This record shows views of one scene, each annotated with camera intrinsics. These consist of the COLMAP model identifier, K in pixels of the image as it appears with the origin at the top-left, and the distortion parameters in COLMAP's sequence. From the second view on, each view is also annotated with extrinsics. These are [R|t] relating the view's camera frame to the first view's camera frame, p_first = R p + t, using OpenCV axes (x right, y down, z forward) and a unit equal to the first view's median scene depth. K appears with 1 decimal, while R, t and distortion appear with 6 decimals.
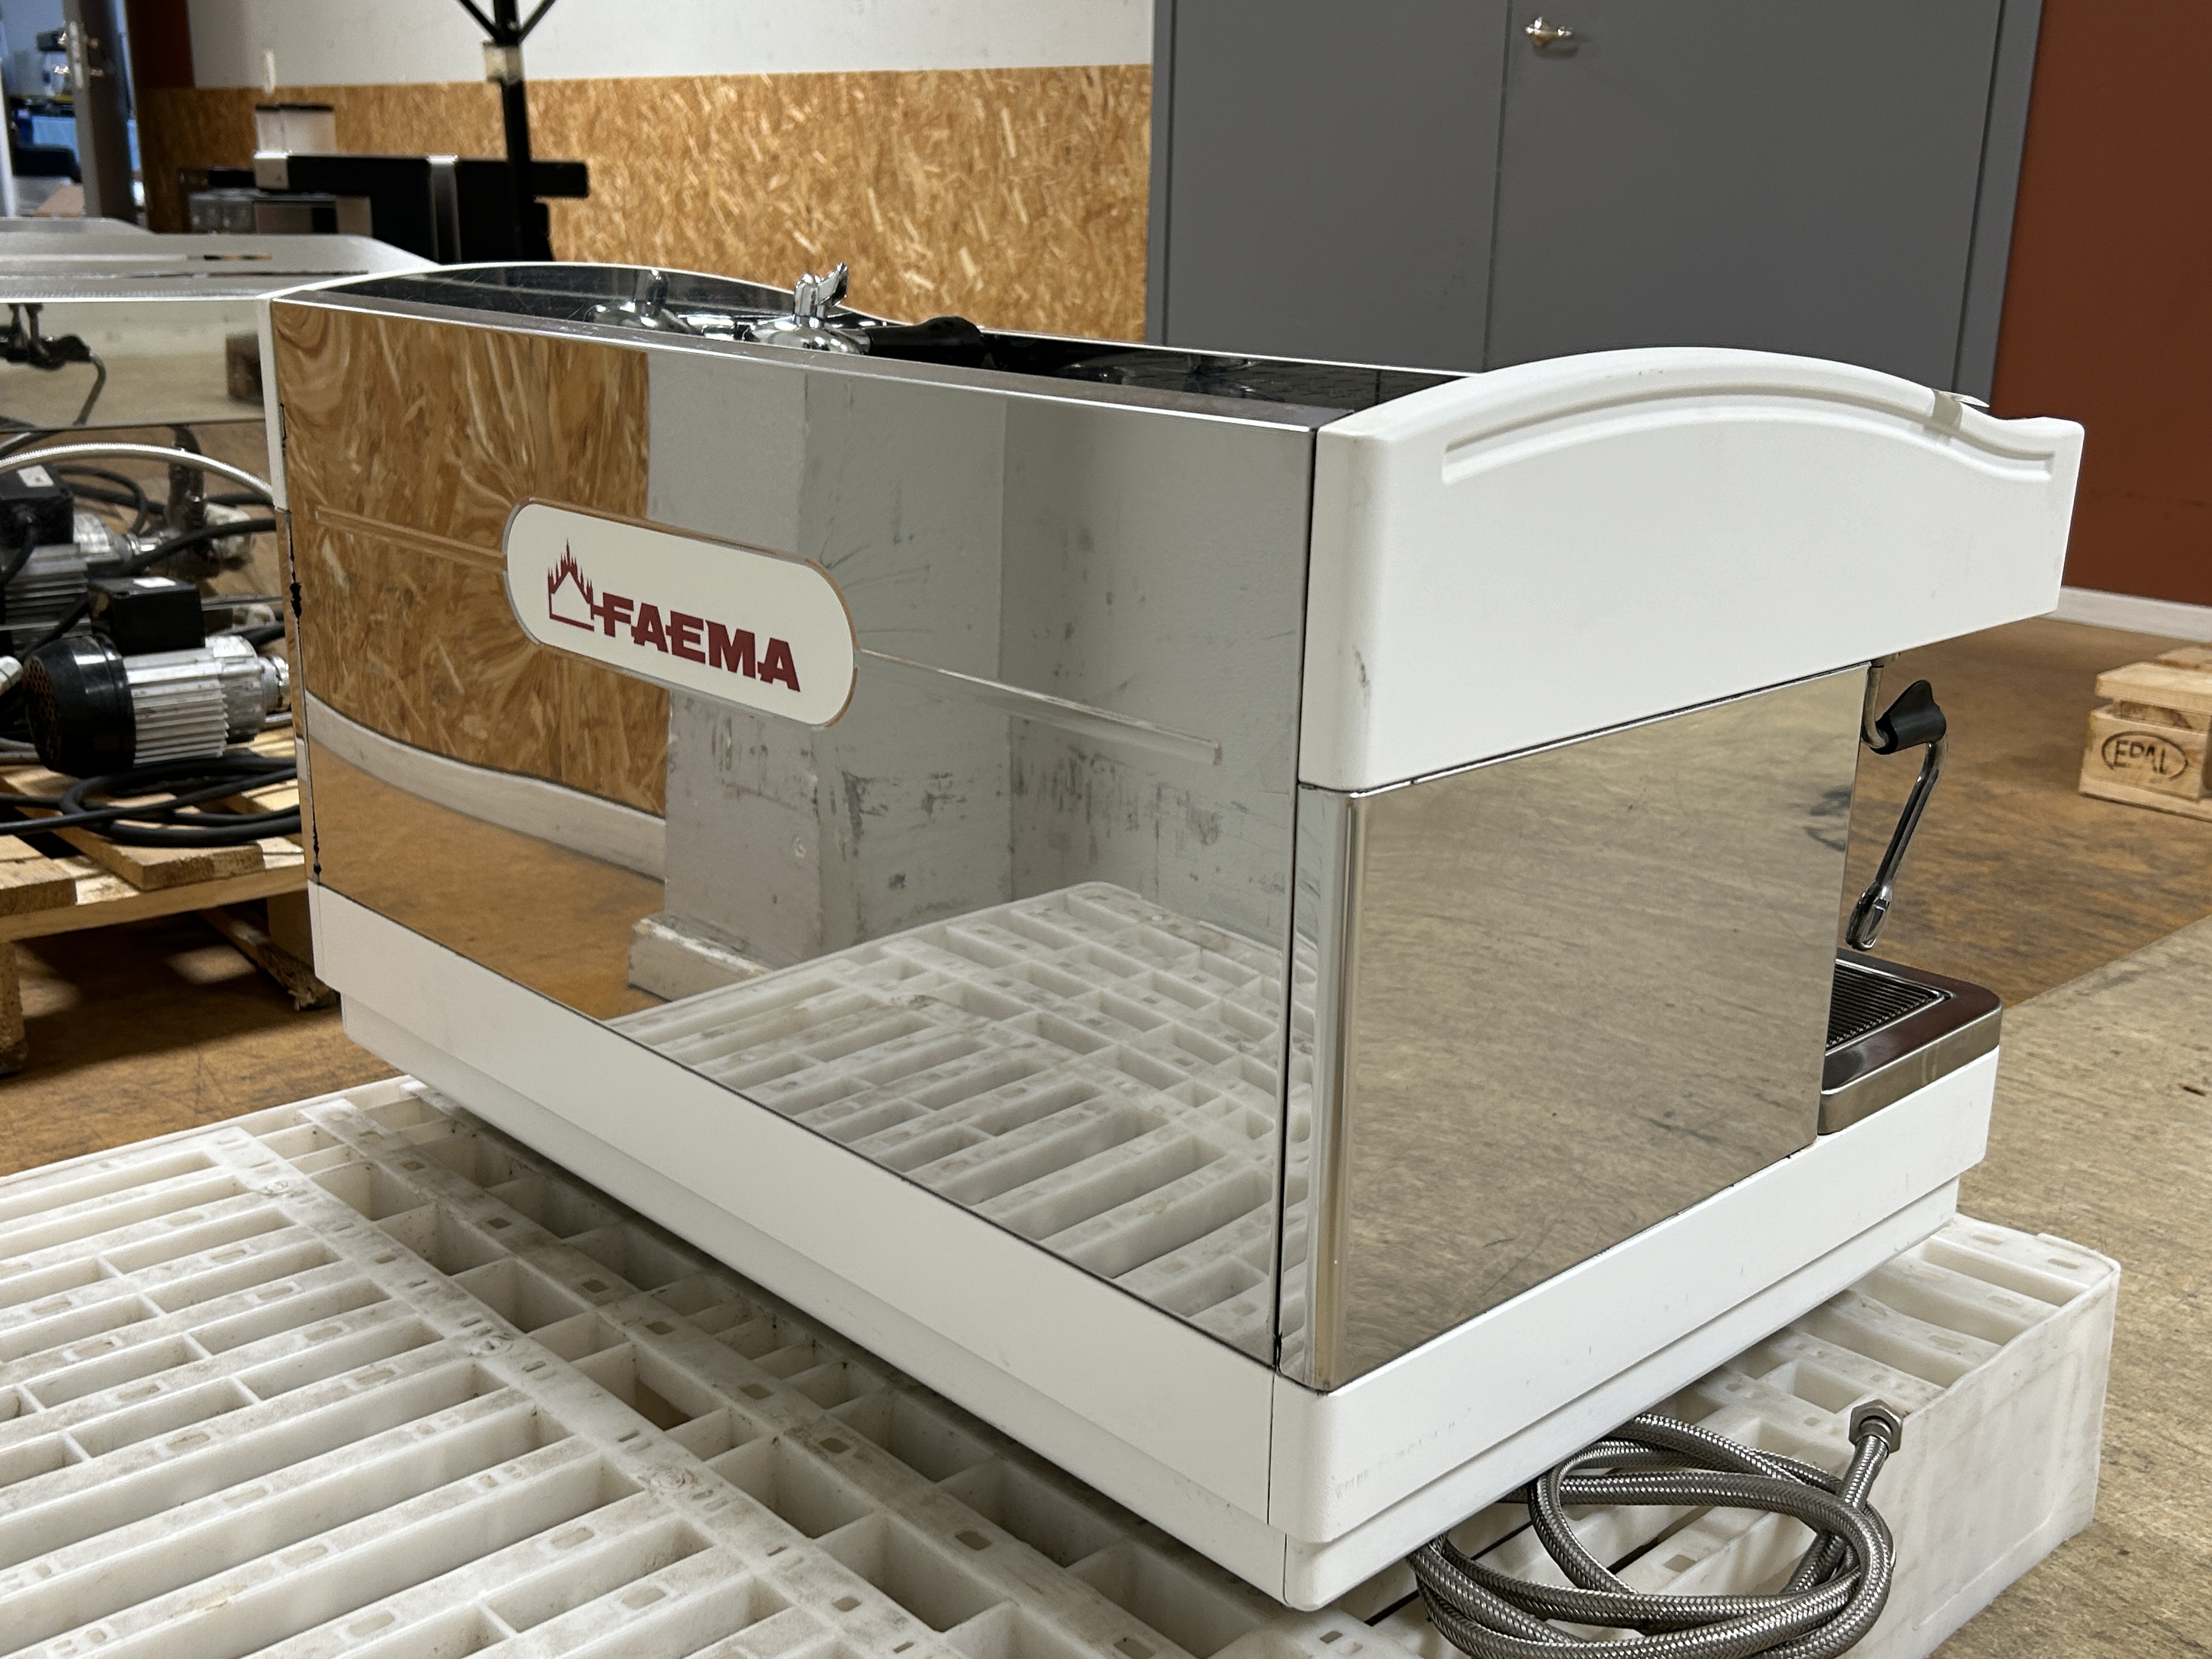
lens RADIAL K [[2246.1, 0, 1097.6], [0, 2246.1, 802.4], [0, 0, 1]] dist [0.148037, -0.426824]
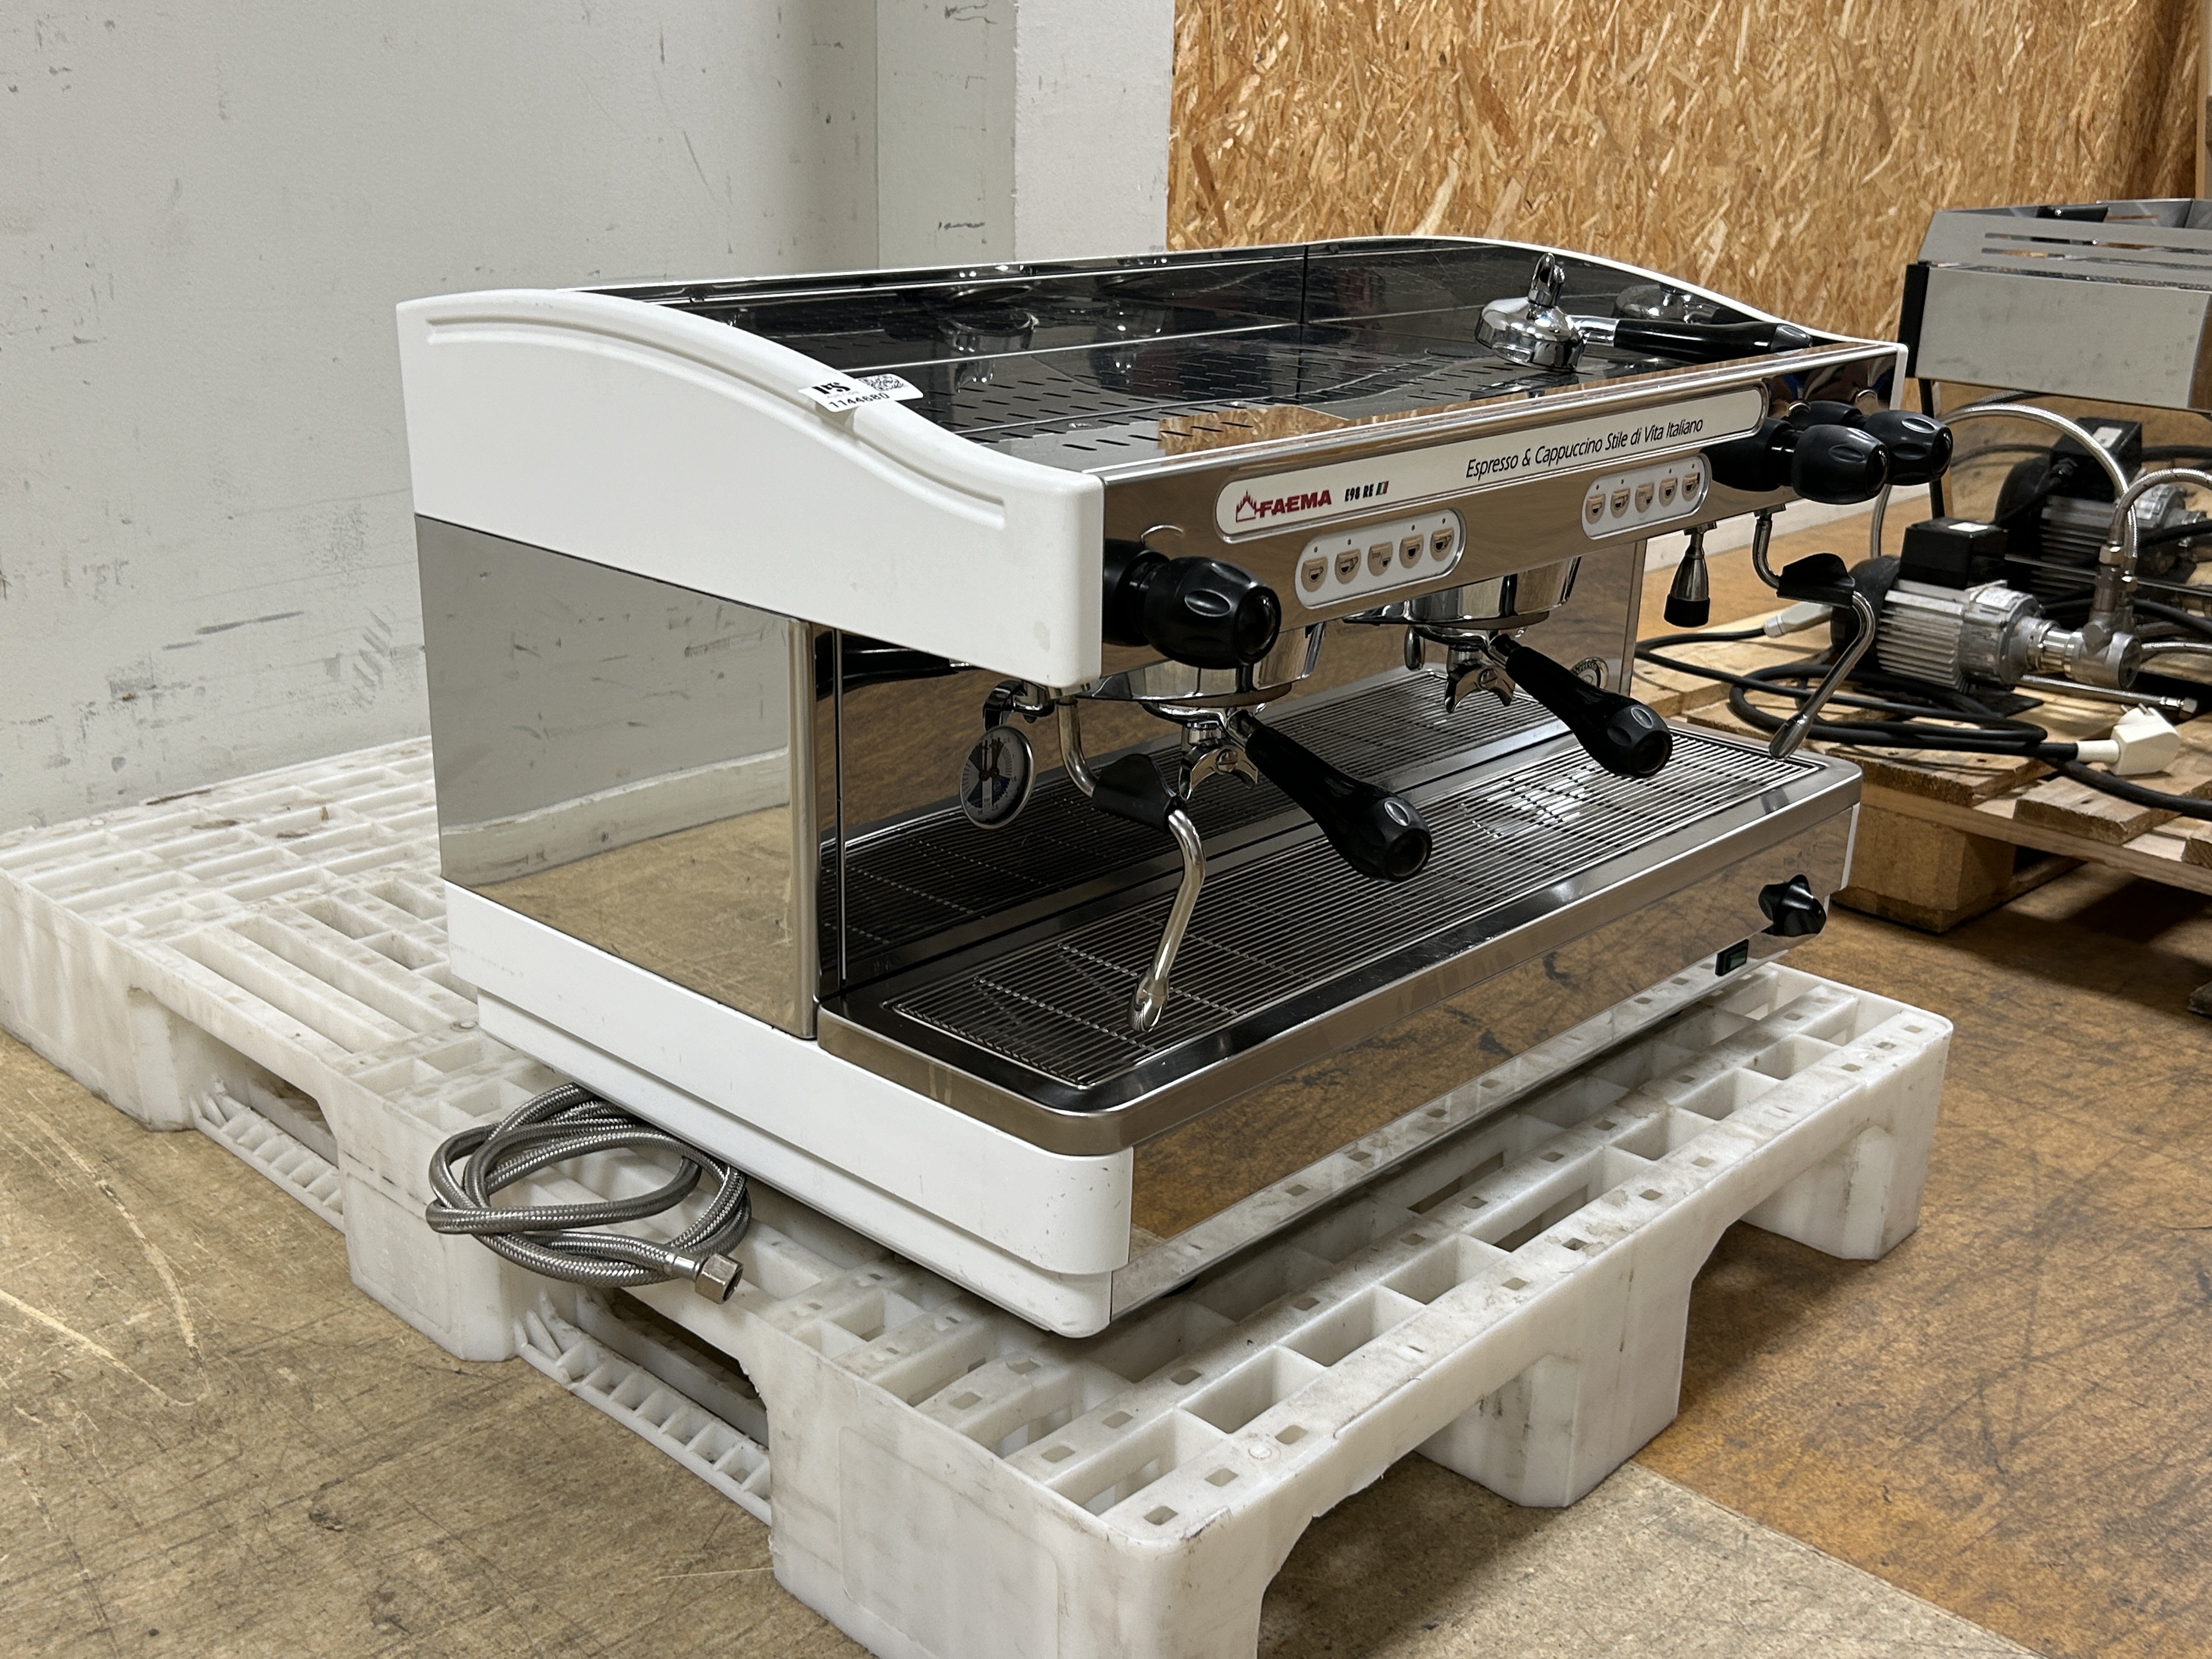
lens RADIAL K [[2277.4, 0, 1131.5], [0, 2277.4, 841.7], [0, 0, 1]] dist [0.161228, -0.443941]
pose [[-0.068437, -0.356848, 0.931652, -3.074008], [0.226878, 0.903807, 0.362848, -0.797259], [-0.971516, 0.236203, 0.019107, 1.228525]]
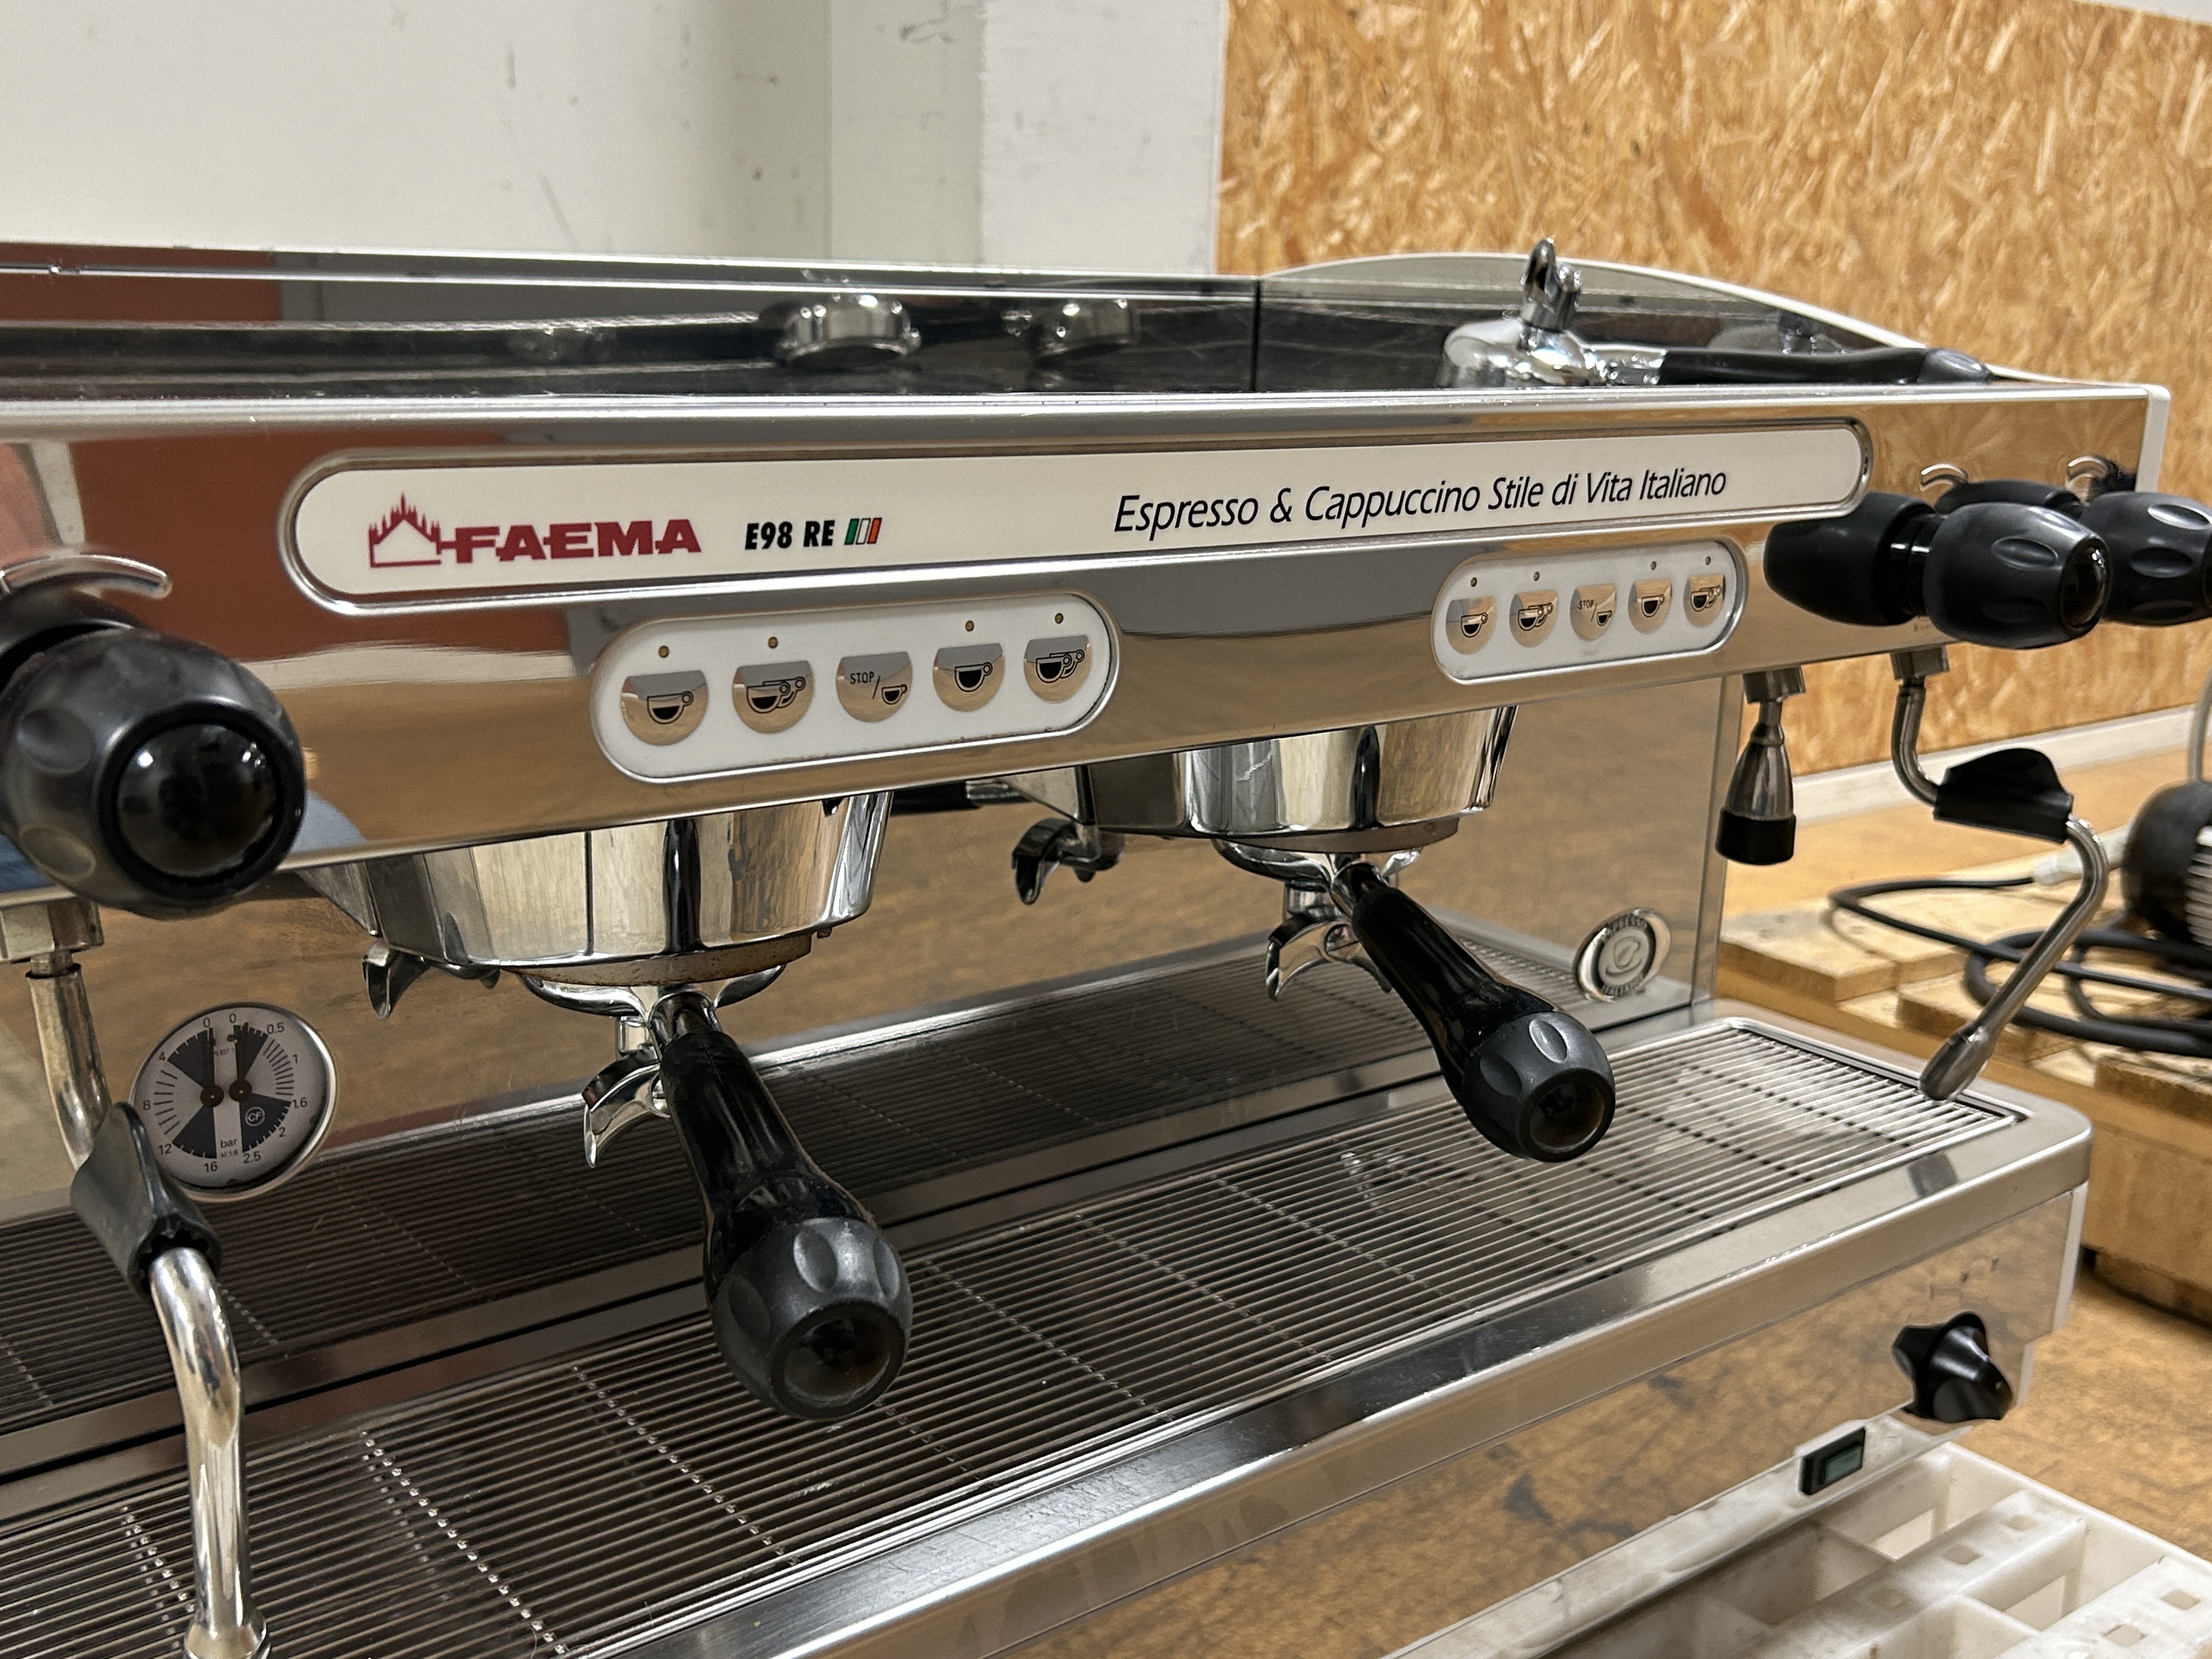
lens RADIAL K [[2277.4, 0, 1131.5], [0, 2277.4, 841.7], [0, 0, 1]] dist [0.161228, -0.443941]
pose [[0.082532, -0.267487, 0.960020, -1.441738], [0.230085, 0.942396, 0.242796, -0.153952], [-0.969665, 0.200848, 0.139323, 0.525825]]
